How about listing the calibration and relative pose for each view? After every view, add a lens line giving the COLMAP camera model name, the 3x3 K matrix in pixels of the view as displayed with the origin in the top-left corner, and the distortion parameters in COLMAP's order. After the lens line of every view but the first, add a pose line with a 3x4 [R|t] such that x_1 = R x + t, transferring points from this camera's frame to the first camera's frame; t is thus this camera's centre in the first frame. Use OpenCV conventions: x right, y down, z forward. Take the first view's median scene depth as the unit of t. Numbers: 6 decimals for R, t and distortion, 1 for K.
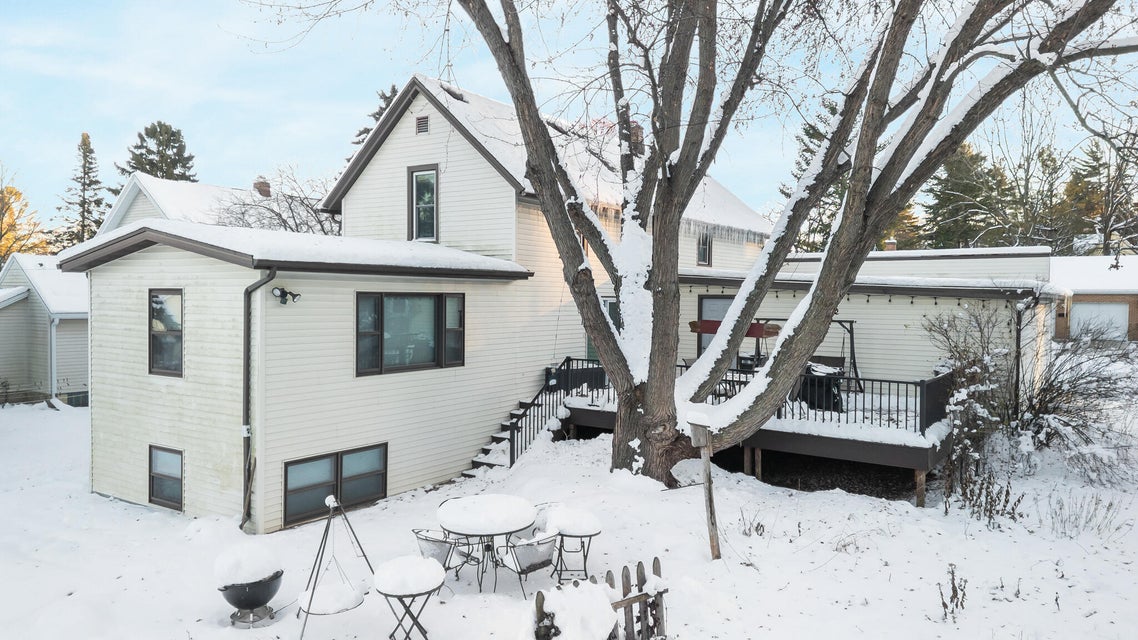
lens RADIAL K [[781.6, 0, 565.0], [0, 781.6, 323.6], [0, 0, 1]] dist [0.081758, -0.004836]
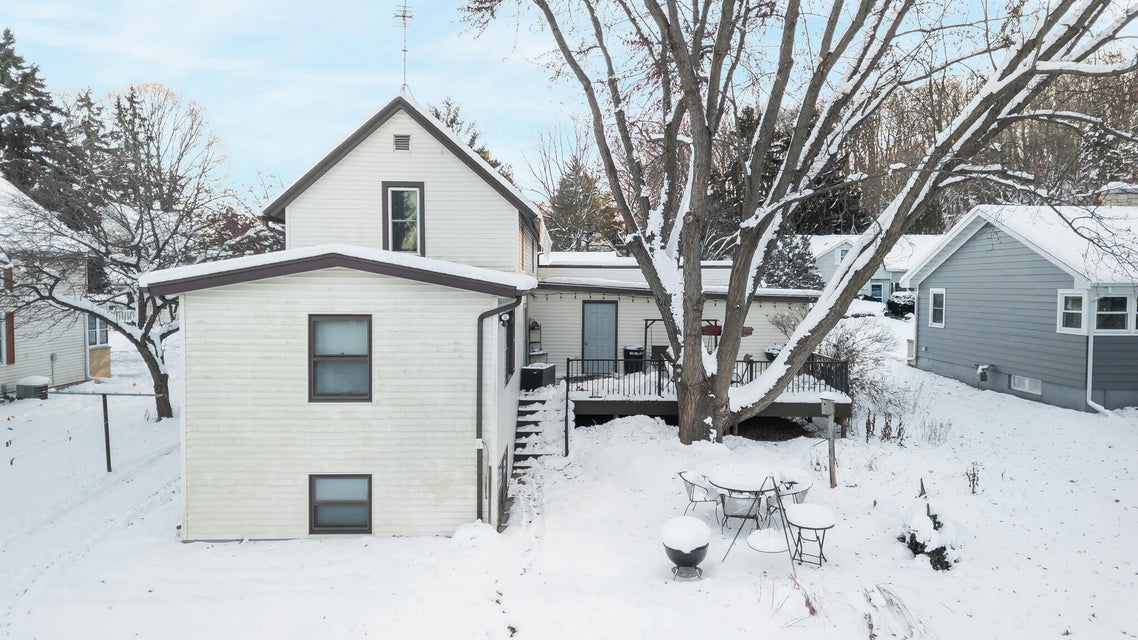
lens RADIAL K [[781.6, 0, 565.0], [0, 781.6, 323.6], [0, 0, 1]] dist [0.081758, -0.004836]
pose [[0.819721, -0.034915, 0.571698, -0.807135], [0.023103, 0.999344, 0.027907, -0.051551], [-0.572297, -0.009668, 0.819989, 0.037350]]
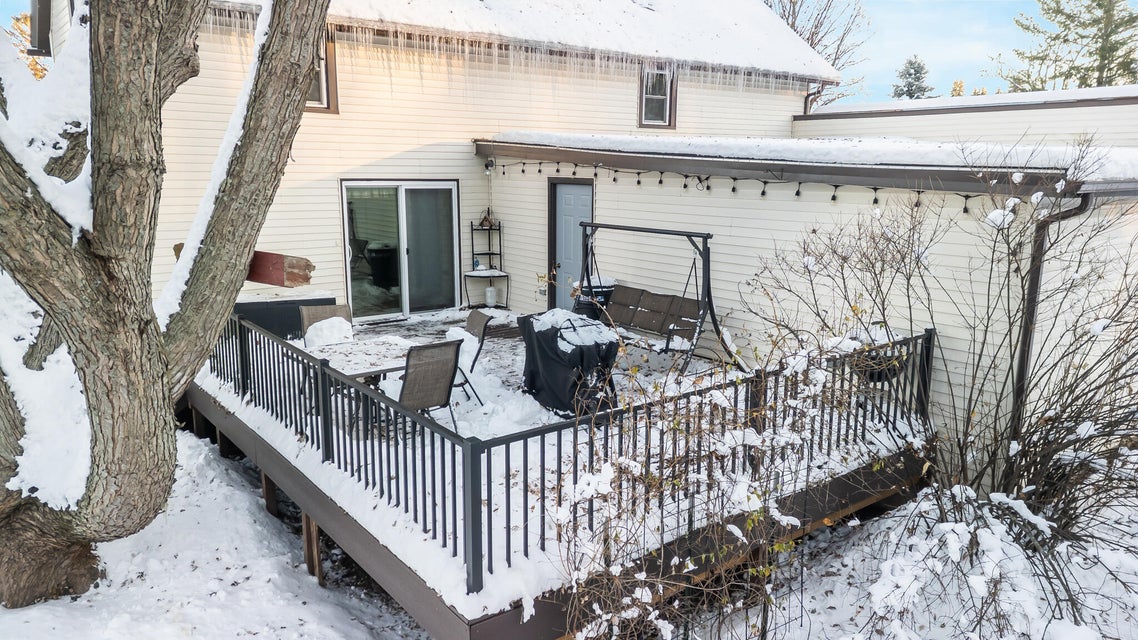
lens RADIAL K [[781.6, 0, 565.0], [0, 781.6, 323.6], [0, 0, 1]] dist [0.081758, -0.004836]
pose [[0.957985, 0.054157, -0.281658, 0.534222], [-0.007064, 0.986169, 0.165593, -0.037983], [0.286730, -0.156646, 0.945118, 0.614691]]
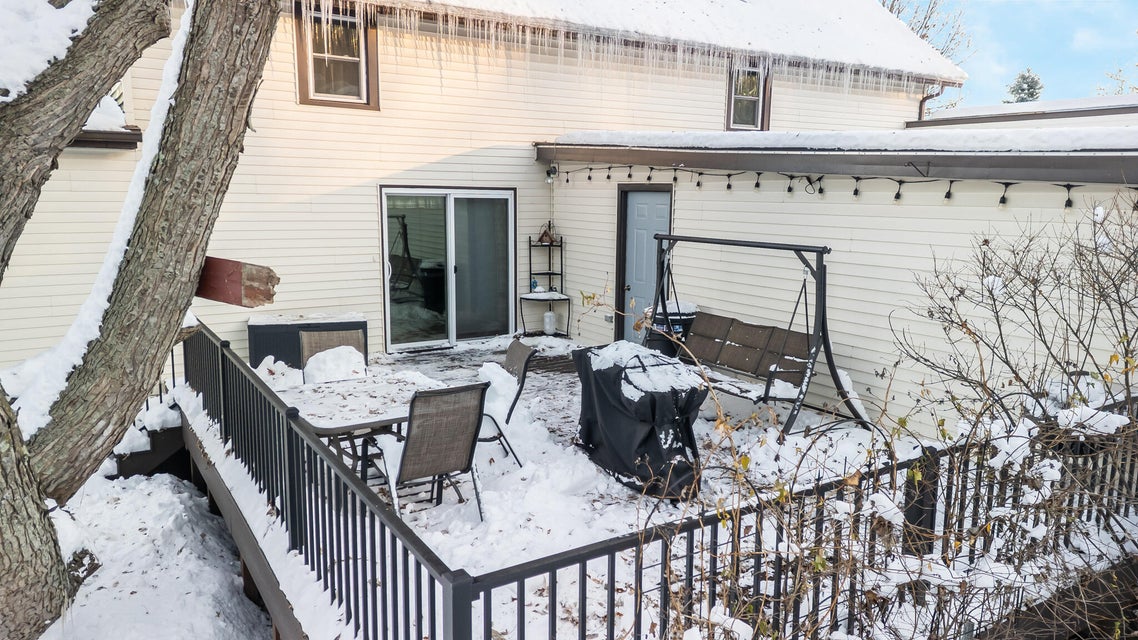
lens RADIAL K [[781.6, 0, 565.0], [0, 781.6, 323.6], [0, 0, 1]] dist [0.081758, -0.004836]
pose [[0.925808, 0.063932, -0.372547, 0.498186], [-0.014471, 0.990865, 0.134079, -0.021448], [0.377716, -0.118740, 0.918276, 0.748760]]
